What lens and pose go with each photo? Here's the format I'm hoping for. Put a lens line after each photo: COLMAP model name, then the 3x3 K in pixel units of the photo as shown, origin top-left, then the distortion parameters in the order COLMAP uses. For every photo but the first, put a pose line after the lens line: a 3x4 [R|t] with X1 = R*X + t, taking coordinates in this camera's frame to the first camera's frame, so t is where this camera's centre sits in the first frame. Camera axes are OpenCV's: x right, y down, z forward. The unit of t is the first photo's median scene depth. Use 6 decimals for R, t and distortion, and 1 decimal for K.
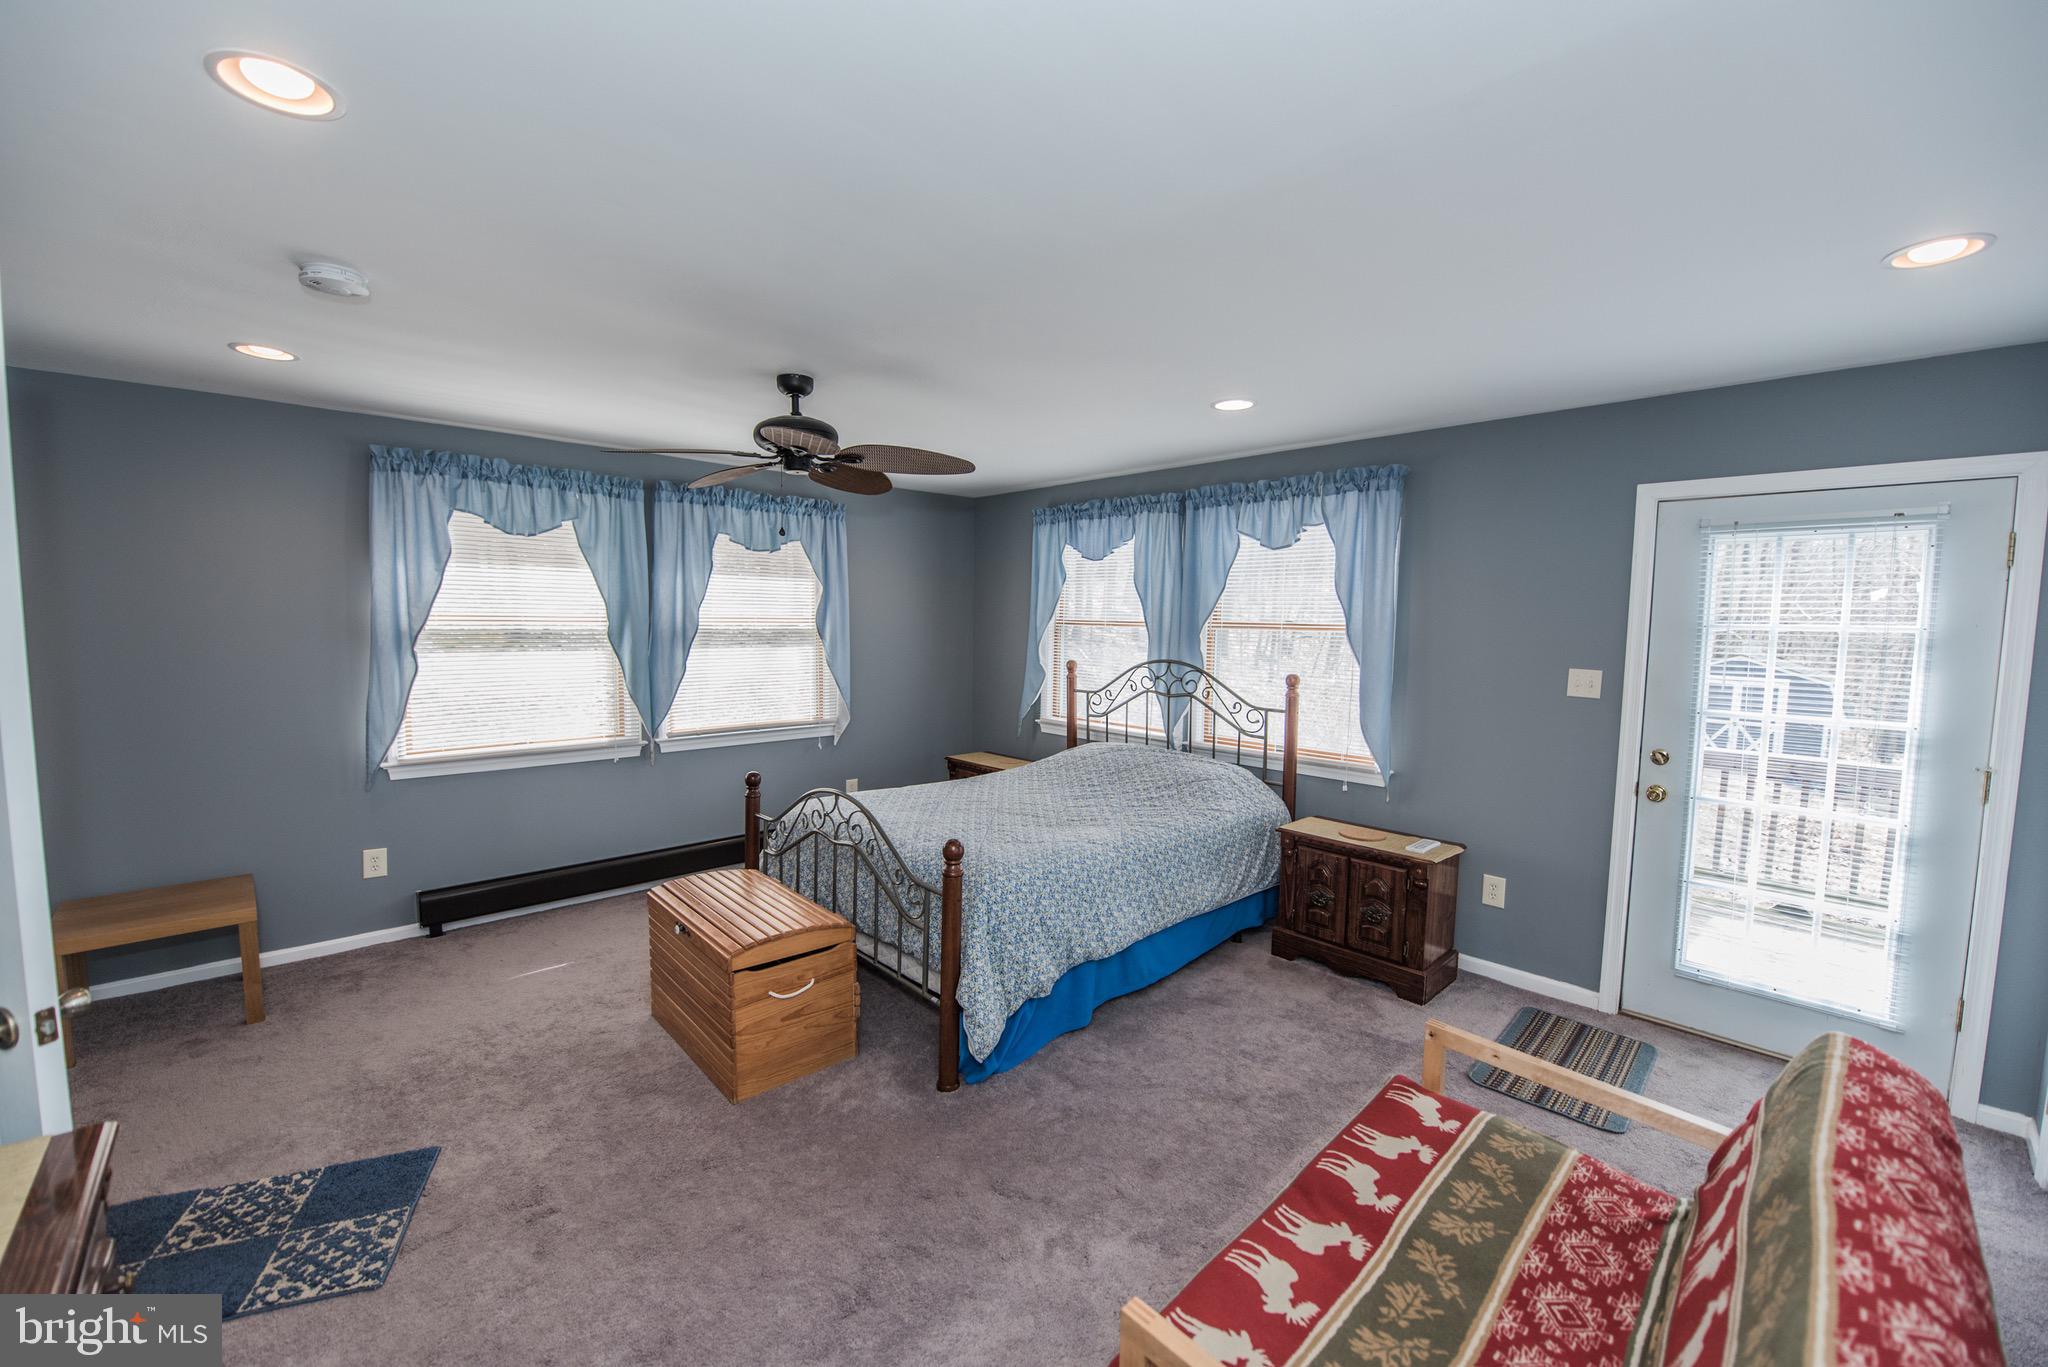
lens RADIAL K [[814.3, 0, 1016.8], [0, 814.3, 681.8], [0, 0, 1]] dist [-0.015339, -0.002191]
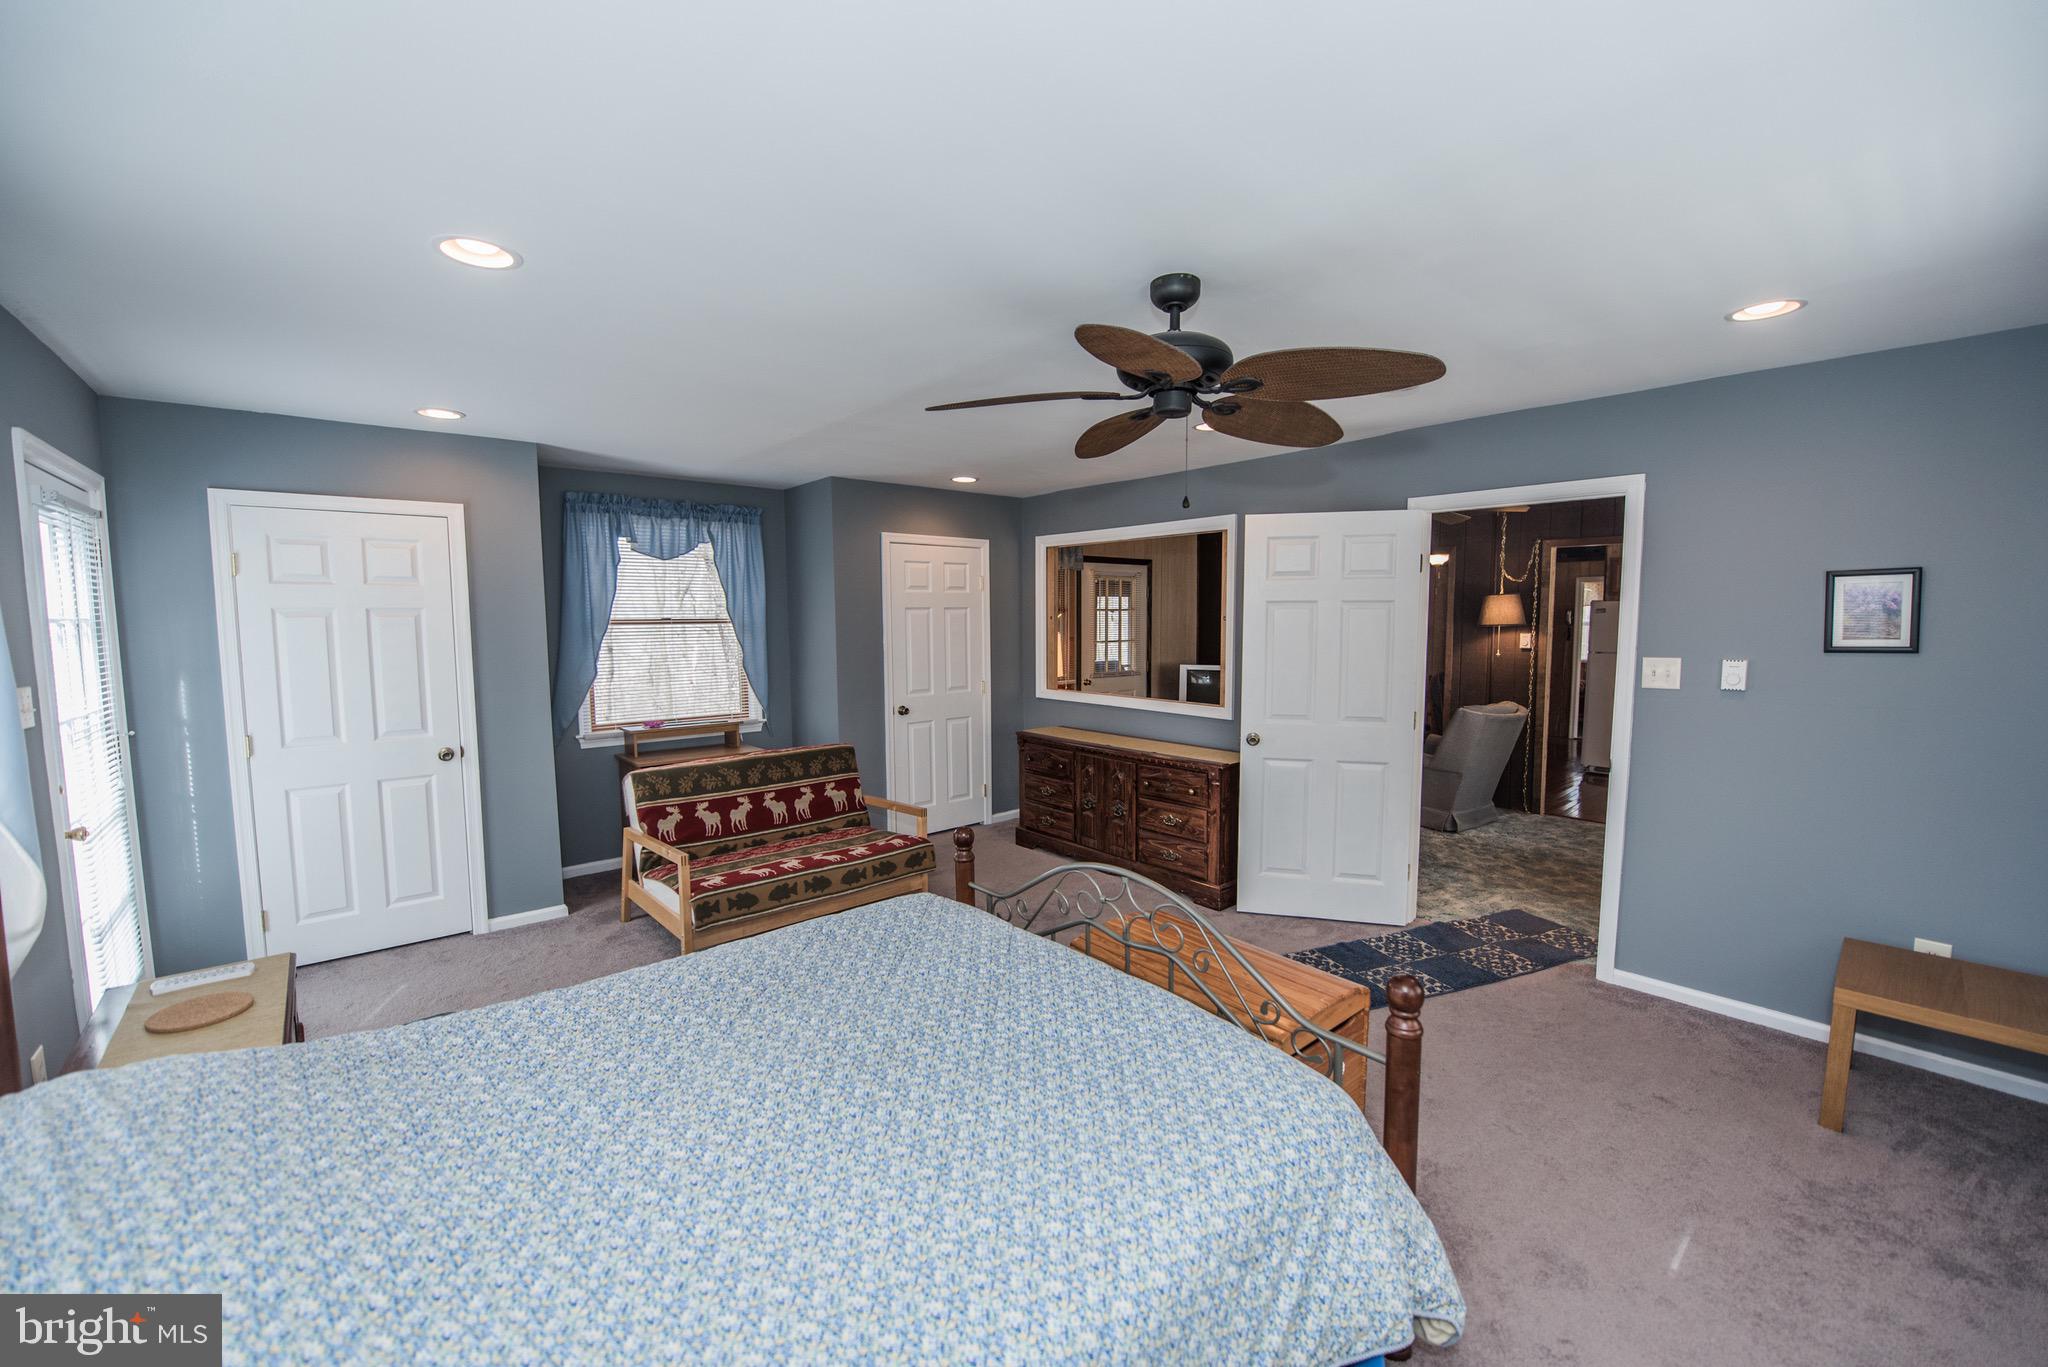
lens RADIAL K [[814.3, 0, 1012.3], [0, 814.3, 678.6], [0, 0, 1]] dist [-0.015339, -0.002191]
pose [[-0.998979, -0.010708, 0.043893, -0.125882], [-0.003670, 0.987531, 0.157384, -0.111325], [-0.045031, 0.157062, -0.986562, 1.387783]]
